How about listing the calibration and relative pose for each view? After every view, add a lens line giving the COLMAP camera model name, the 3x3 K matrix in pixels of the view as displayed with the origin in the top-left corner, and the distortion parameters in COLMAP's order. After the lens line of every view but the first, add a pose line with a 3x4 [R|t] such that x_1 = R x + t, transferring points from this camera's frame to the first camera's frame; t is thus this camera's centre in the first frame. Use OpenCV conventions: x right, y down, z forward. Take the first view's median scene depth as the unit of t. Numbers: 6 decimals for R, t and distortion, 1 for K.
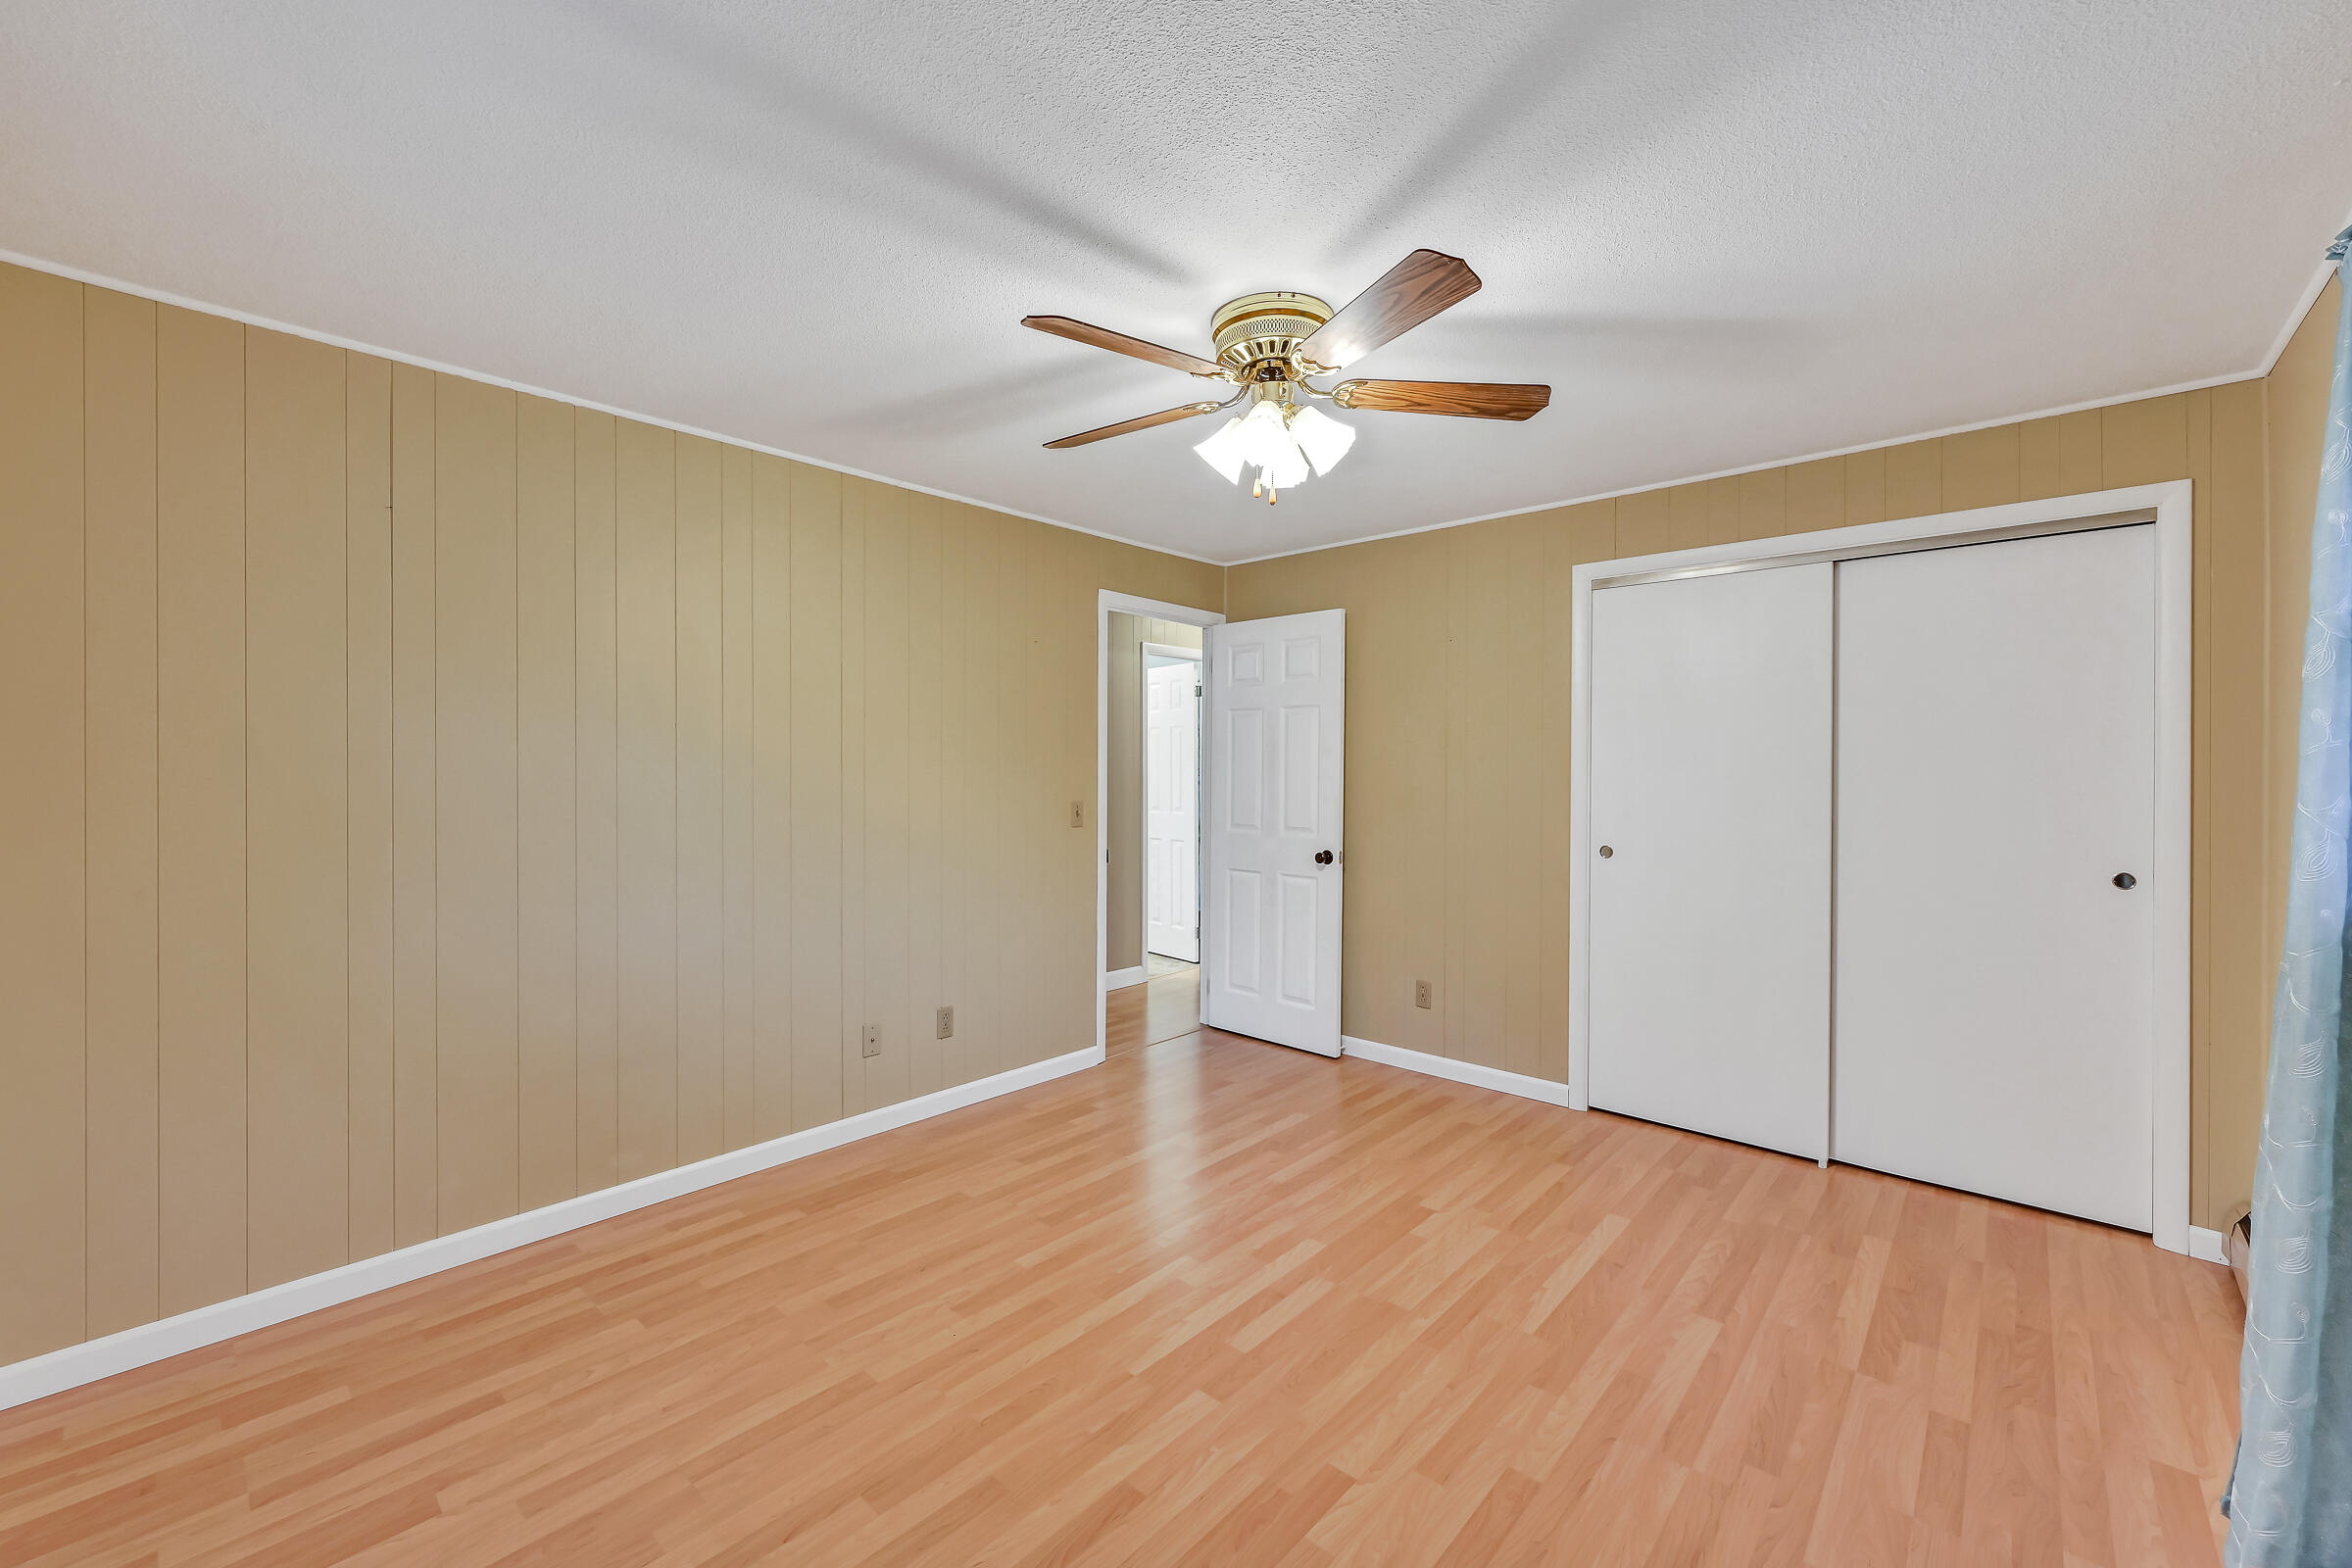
lens RADIAL K [[935.7, 0, 1177.7], [0, 935.7, 757.2], [0, 0, 1]] dist [-0.000638, -0.000104]
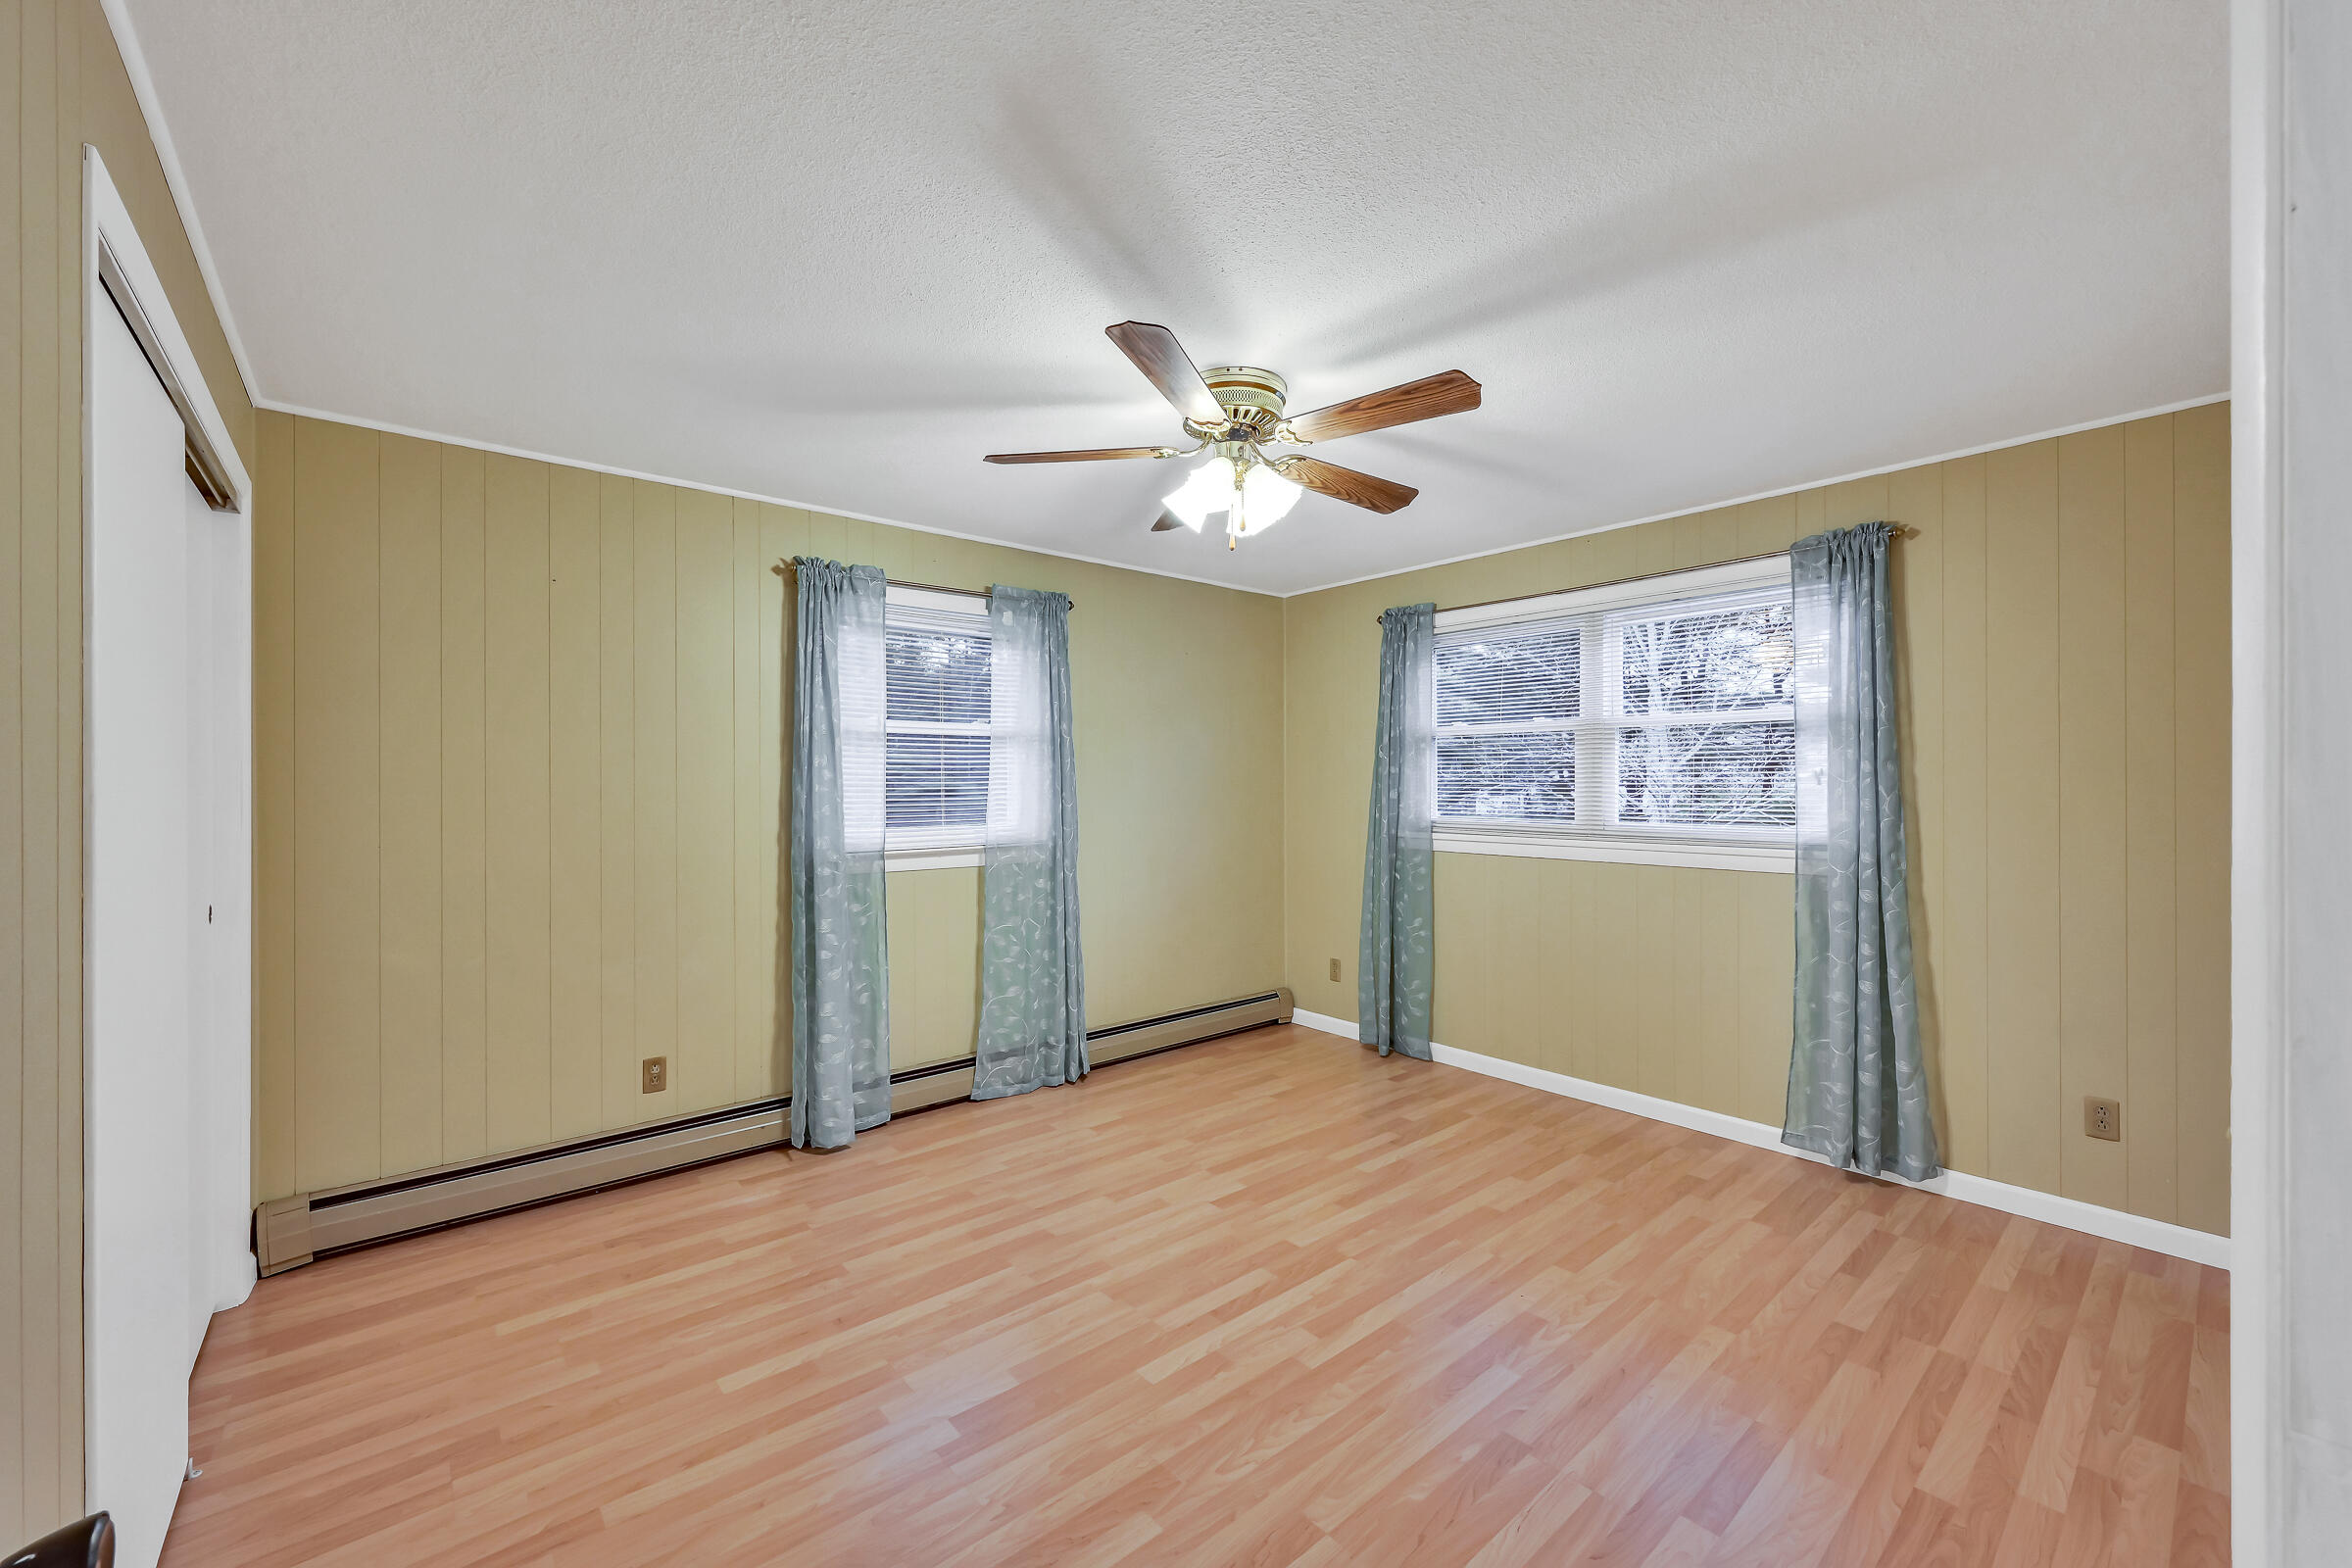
lens RADIAL K [[935.7, 0, 1177.7], [0, 935.7, 757.2], [0, 0, 1]] dist [-0.000638, -0.000104]
pose [[-0.991840, 0.003005, 0.127454, 0.021176], [-0.002796, 0.998969, -0.045309, 0.030150], [-0.127459, -0.045295, -0.990809, 2.031612]]
